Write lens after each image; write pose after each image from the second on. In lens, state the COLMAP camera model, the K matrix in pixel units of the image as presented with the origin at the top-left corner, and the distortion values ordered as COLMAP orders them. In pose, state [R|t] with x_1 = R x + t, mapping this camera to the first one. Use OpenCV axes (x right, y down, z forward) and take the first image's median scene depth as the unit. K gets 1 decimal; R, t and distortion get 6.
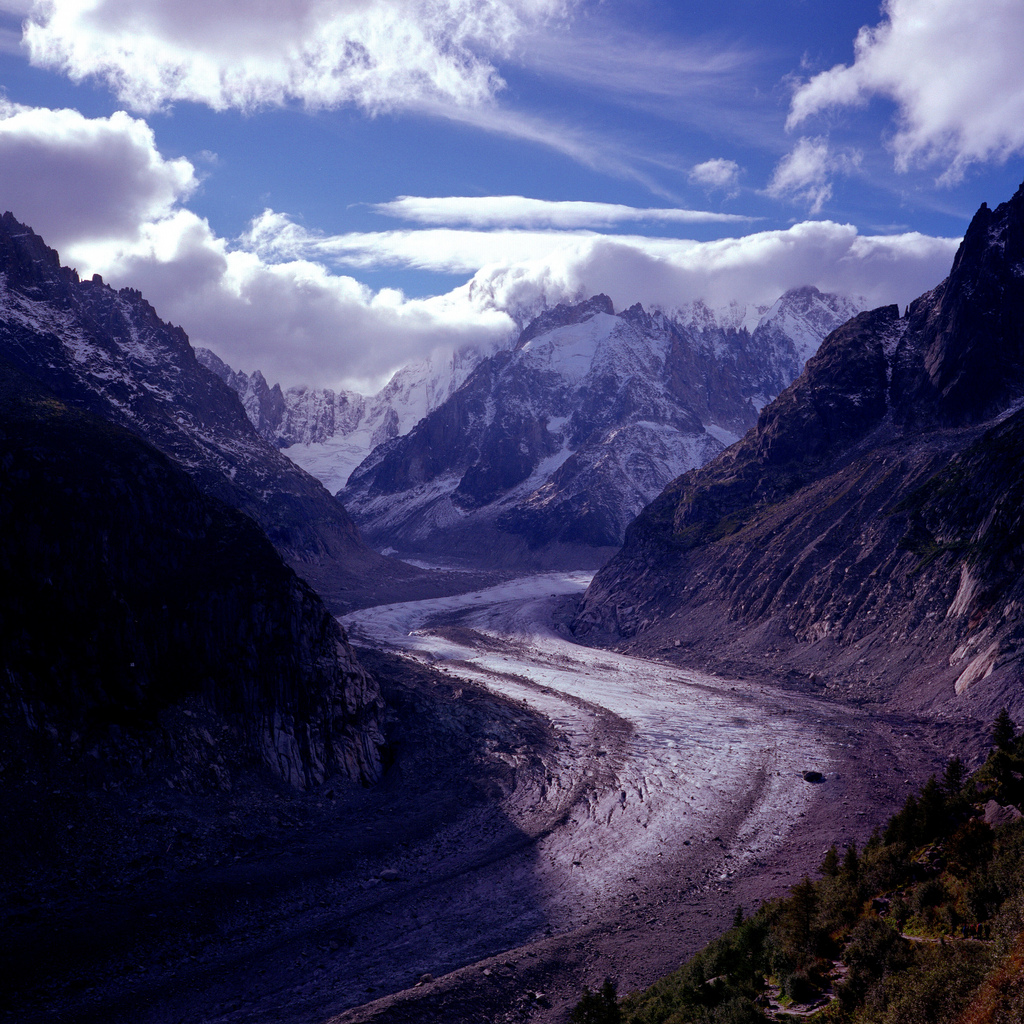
lens RADIAL K [[1426.2, 0, 507.3], [0, 1426.2, 513.3], [0, 0, 1]] dist [0.065051, 0.000000]
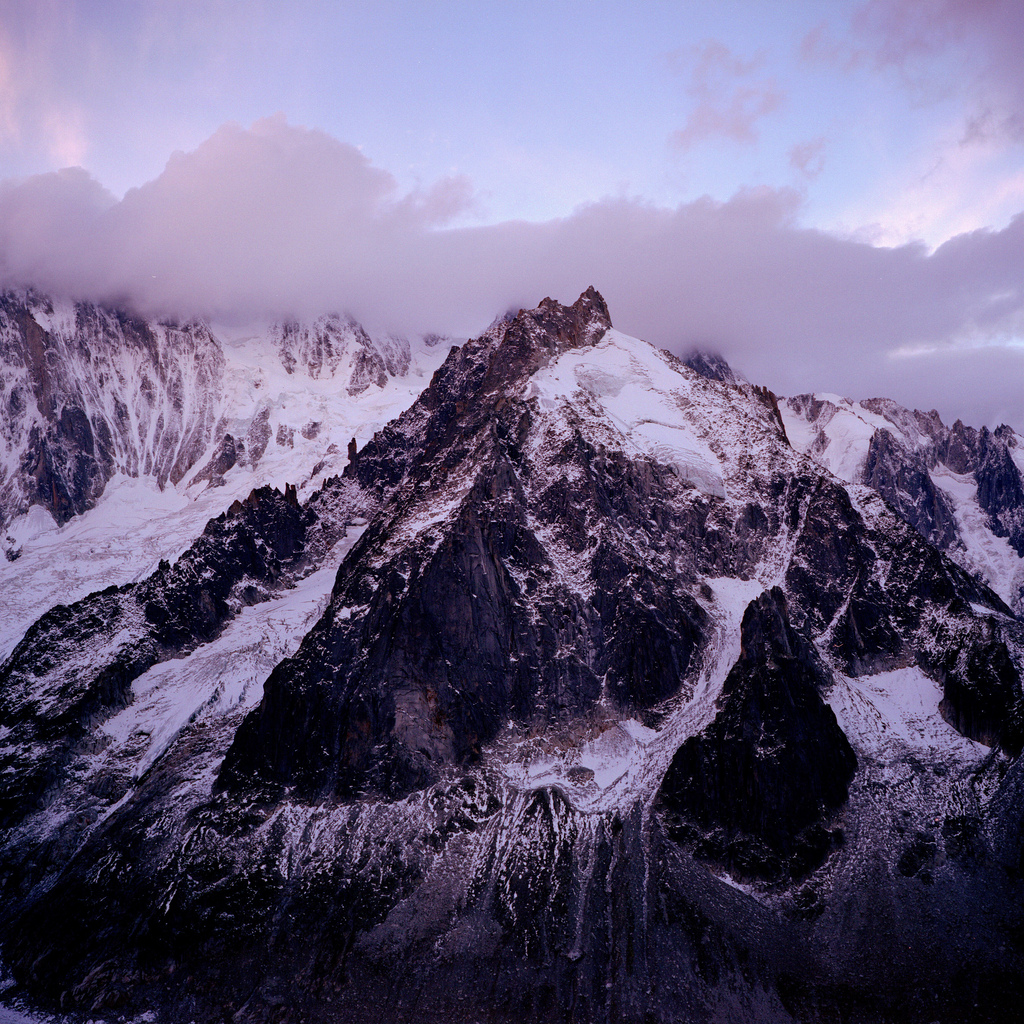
lens RADIAL K [[1499.8, 0, 511.3], [0, 1499.8, 511.6], [0, 0, 1]] dist [0.012929, 0.000000]
pose [[0.801432, 0.032803, 0.597185, -0.256895], [-0.017601, 0.999356, -0.031274, -0.068482], [-0.597826, 0.014554, 0.801494, 0.659358]]
